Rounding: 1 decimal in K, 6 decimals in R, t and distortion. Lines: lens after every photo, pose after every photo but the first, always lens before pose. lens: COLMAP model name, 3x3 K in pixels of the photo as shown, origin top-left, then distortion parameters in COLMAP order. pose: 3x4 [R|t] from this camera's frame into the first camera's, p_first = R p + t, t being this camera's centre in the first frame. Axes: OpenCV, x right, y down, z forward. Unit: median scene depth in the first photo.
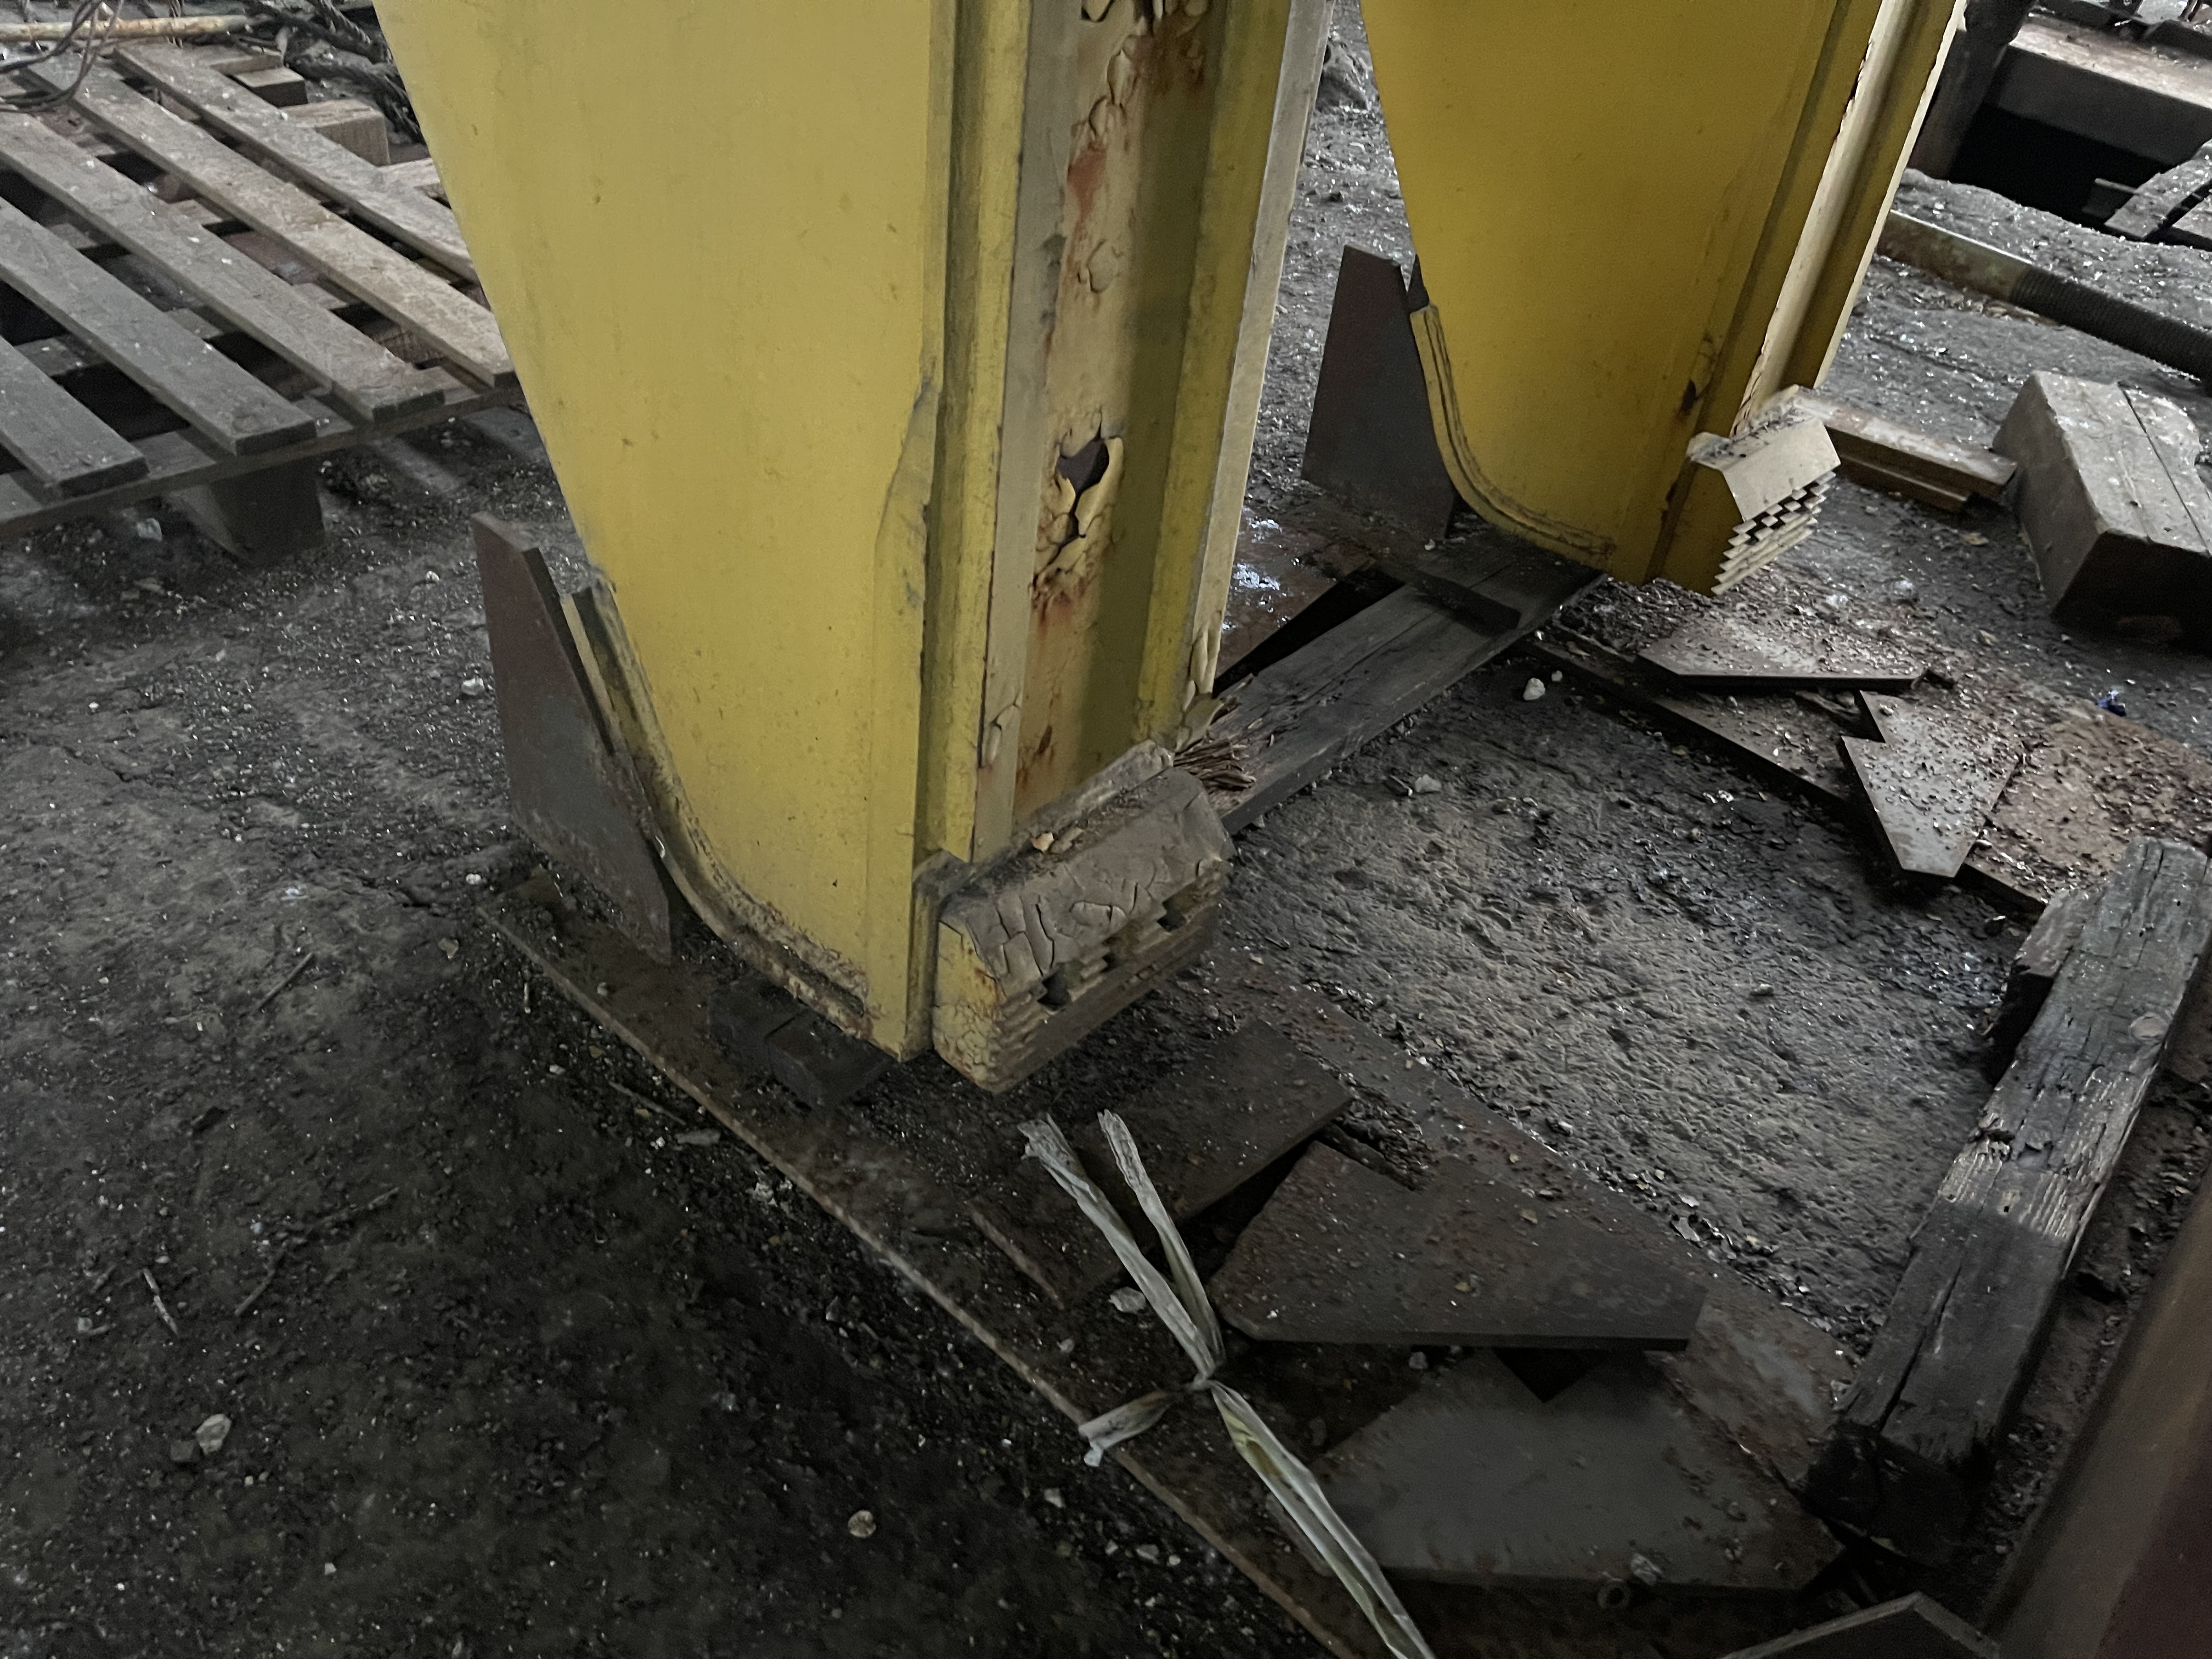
lens RADIAL K [[1663.2, 0, 1094.6], [0, 1663.2, 845.6], [0, 0, 1]] dist [0.066799, -0.096048]
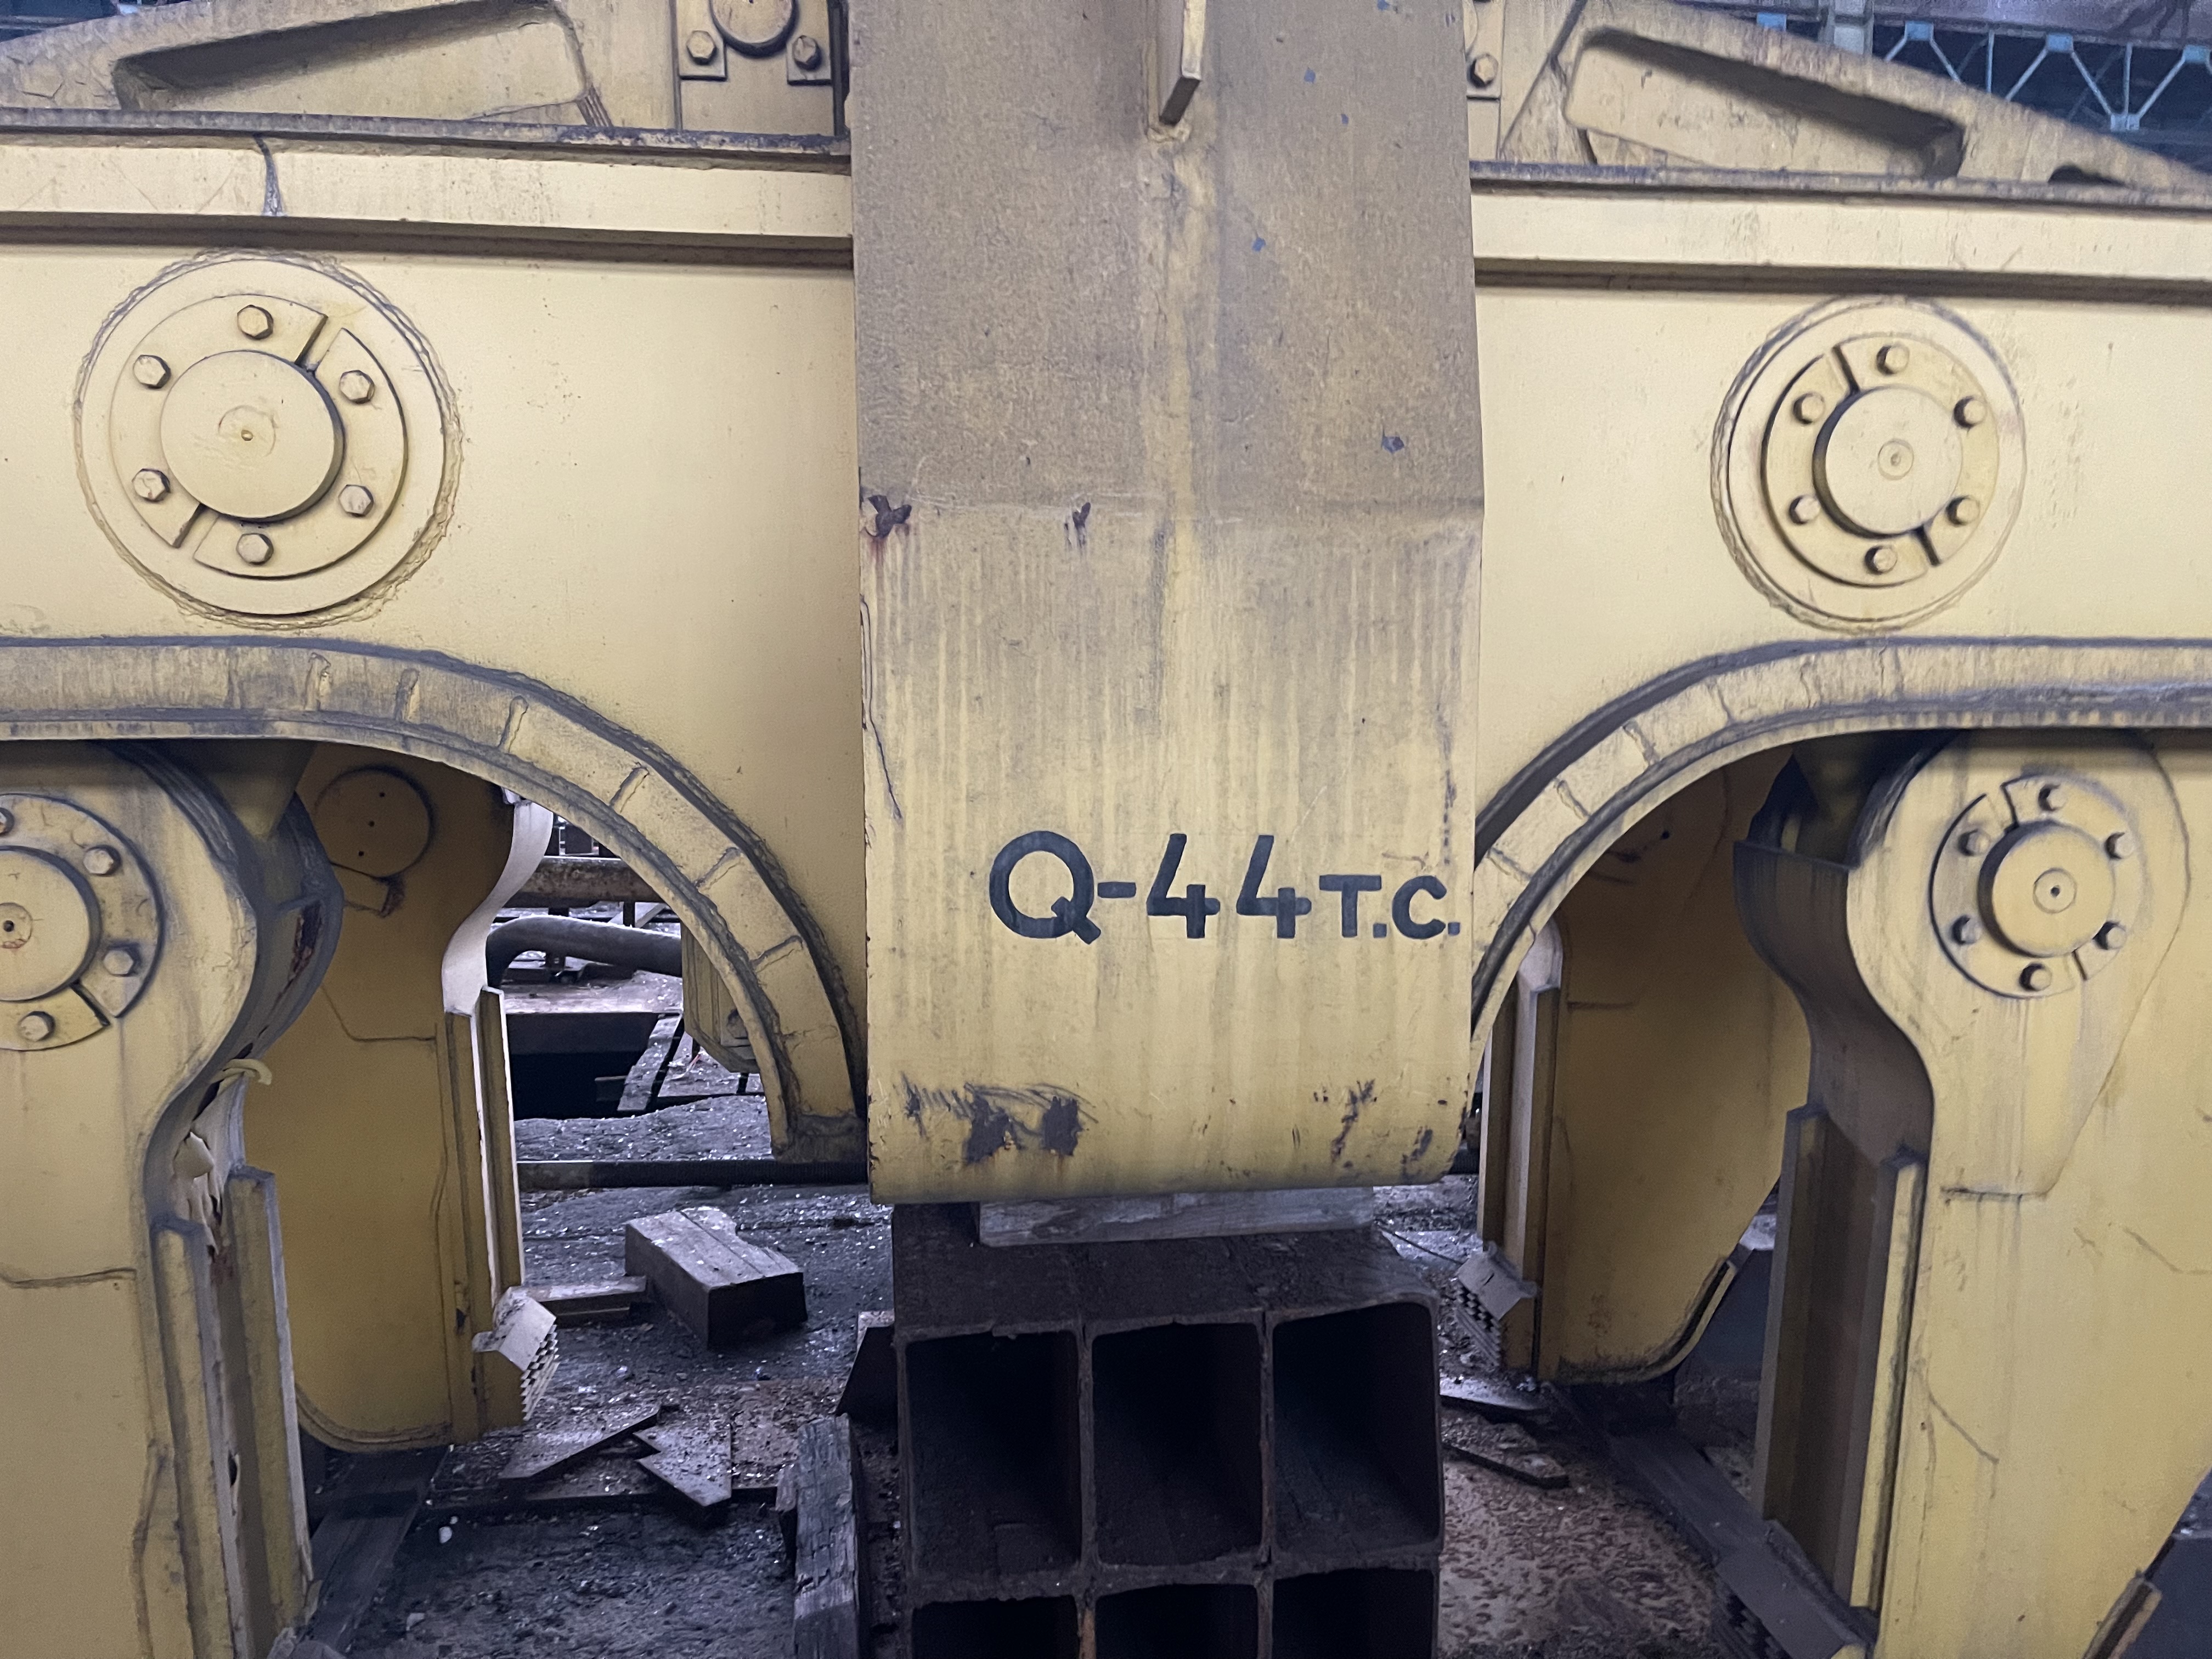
lens RADIAL K [[1663.2, 0, 1094.6], [0, 1663.2, 845.6], [0, 0, 1]] dist [0.066799, -0.096048]
pose [[0.649441, -0.199590, 0.733751, -0.346241], [0.542340, 0.797942, -0.262973, 0.128007], [-0.533004, 0.568728, 0.626462, -0.606037]]
